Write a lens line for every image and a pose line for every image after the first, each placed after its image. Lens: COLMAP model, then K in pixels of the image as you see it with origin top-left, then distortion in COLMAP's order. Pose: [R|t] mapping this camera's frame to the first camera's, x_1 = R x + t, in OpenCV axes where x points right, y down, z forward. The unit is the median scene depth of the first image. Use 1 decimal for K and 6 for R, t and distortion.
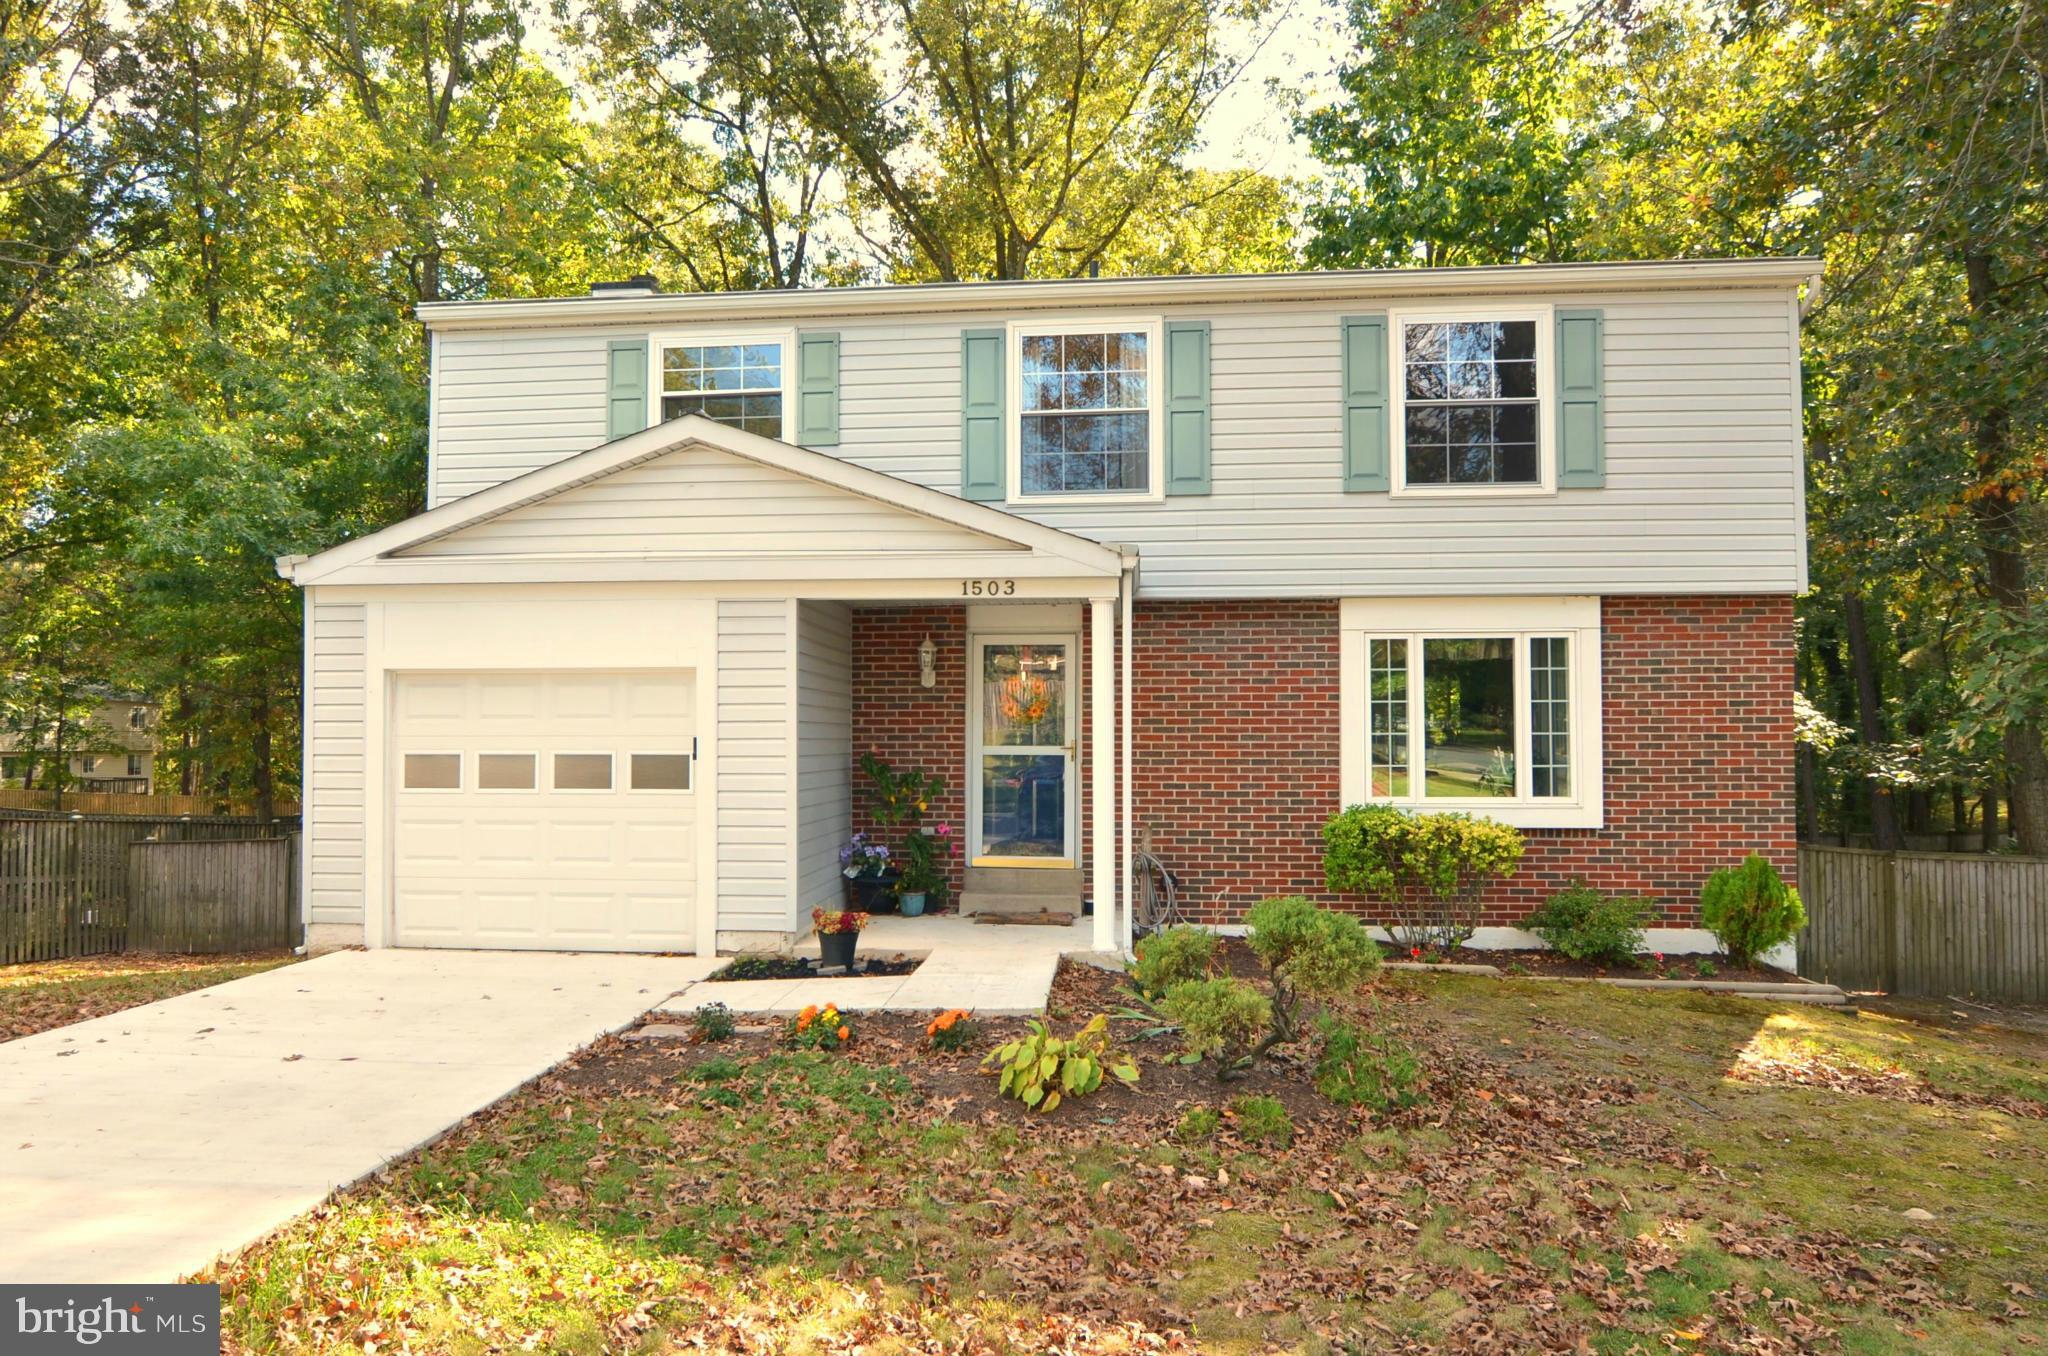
lens RADIAL K [[991.8, 0, 1024.8], [0, 991.8, 679.9], [0, 0, 1]] dist [-0.020385, 0.002056]
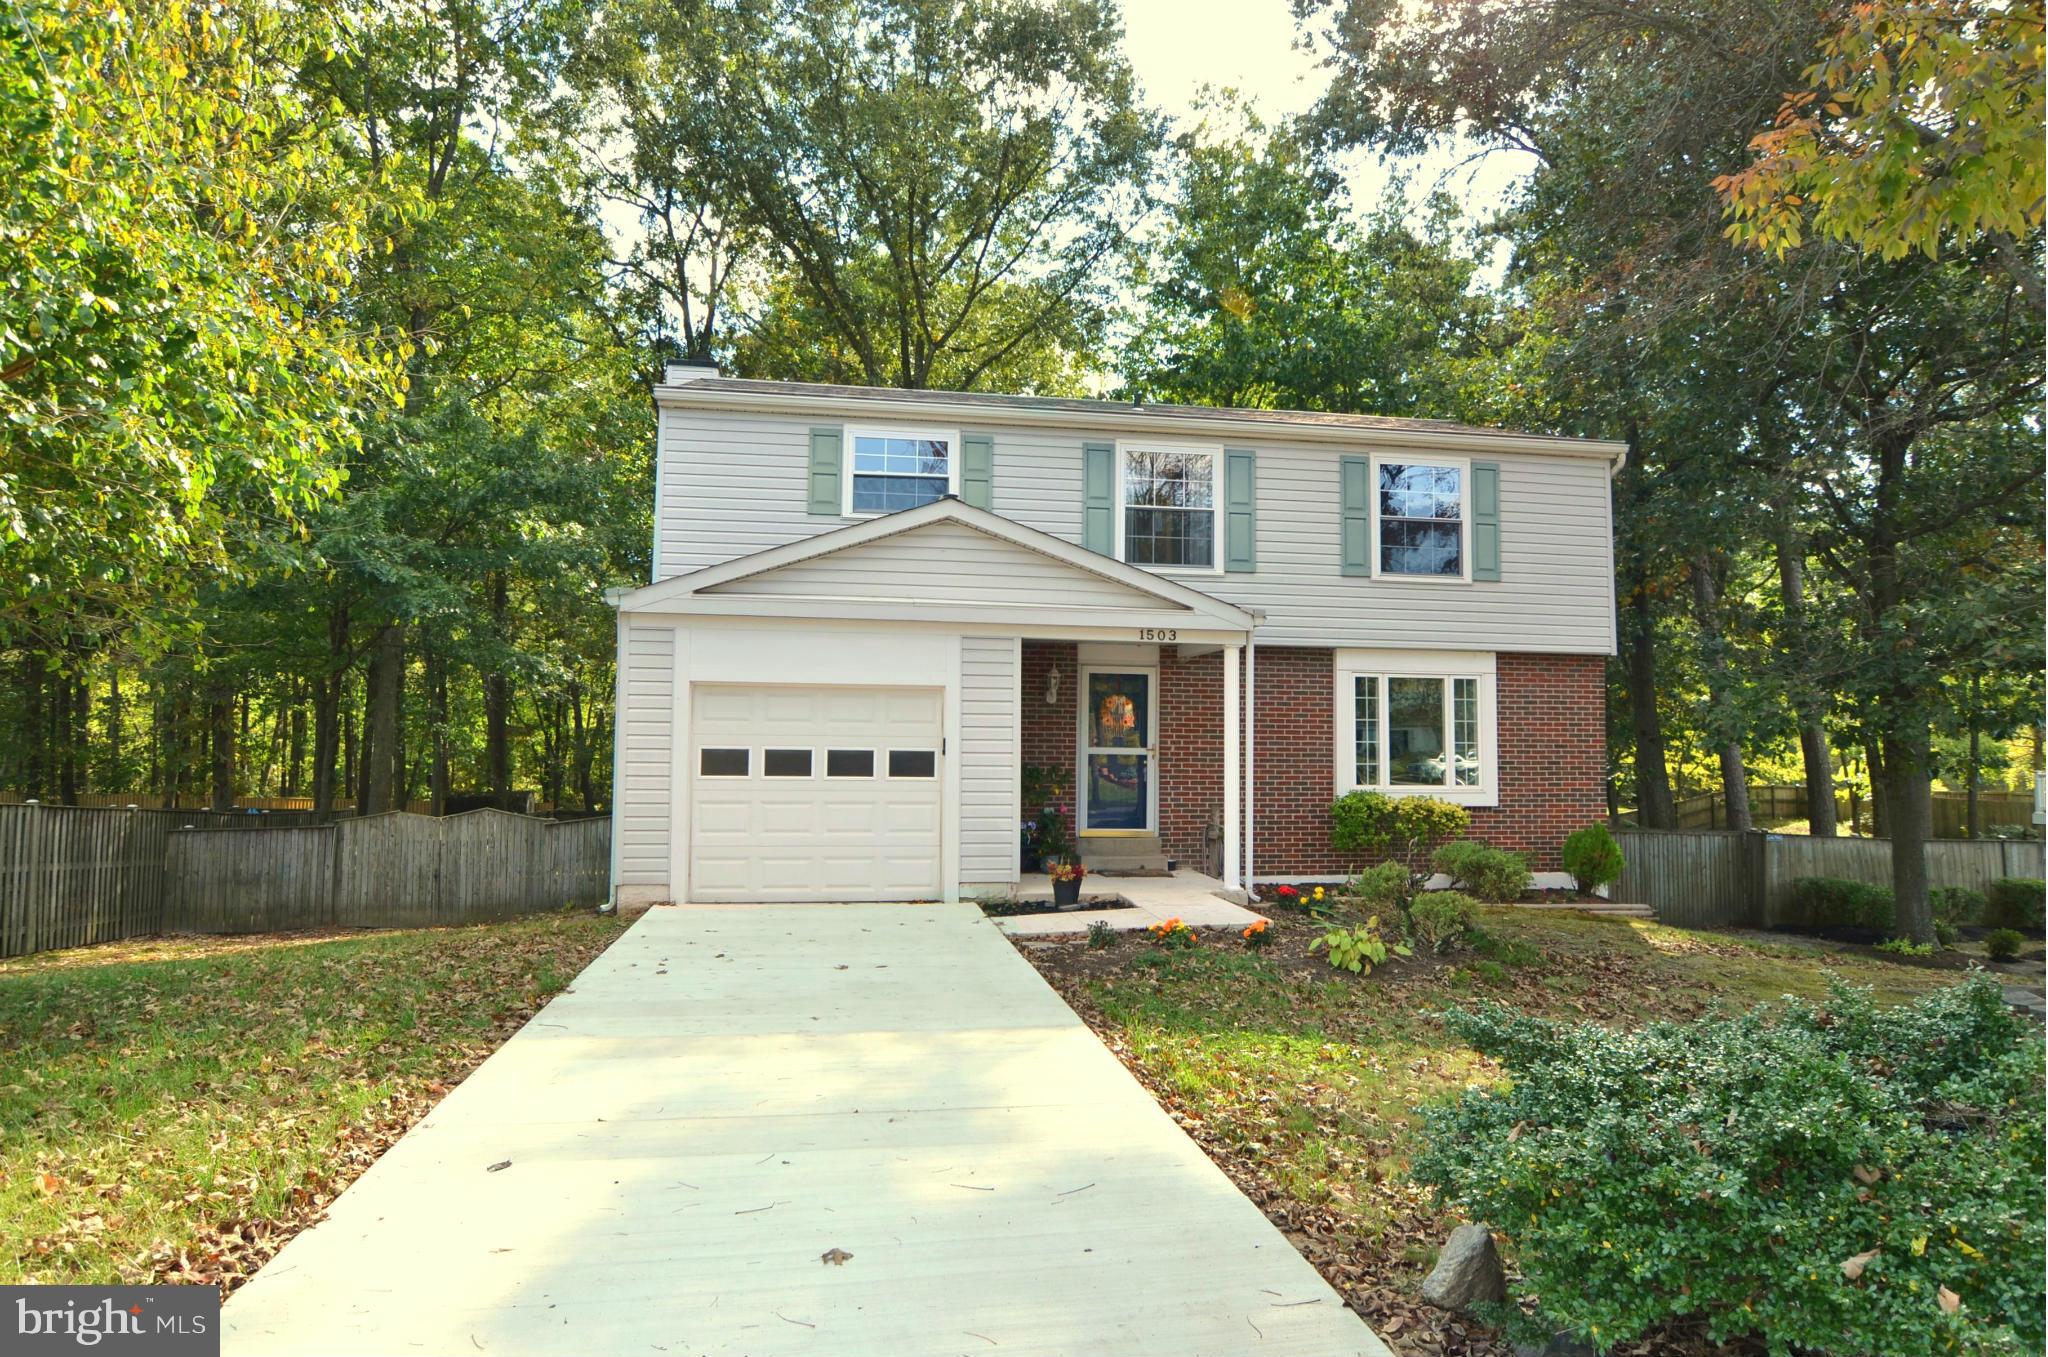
lens RADIAL K [[815.7, 0, 1023.0], [0, 815.7, 676.0], [0, 0, 1]] dist [-0.010072, -0.000237]
pose [[0.982336, 0.026930, 0.185177, -0.359122], [-0.022393, 0.999397, -0.026549, 0.000694], [-0.185780, 0.021933, 0.982347, -0.089111]]
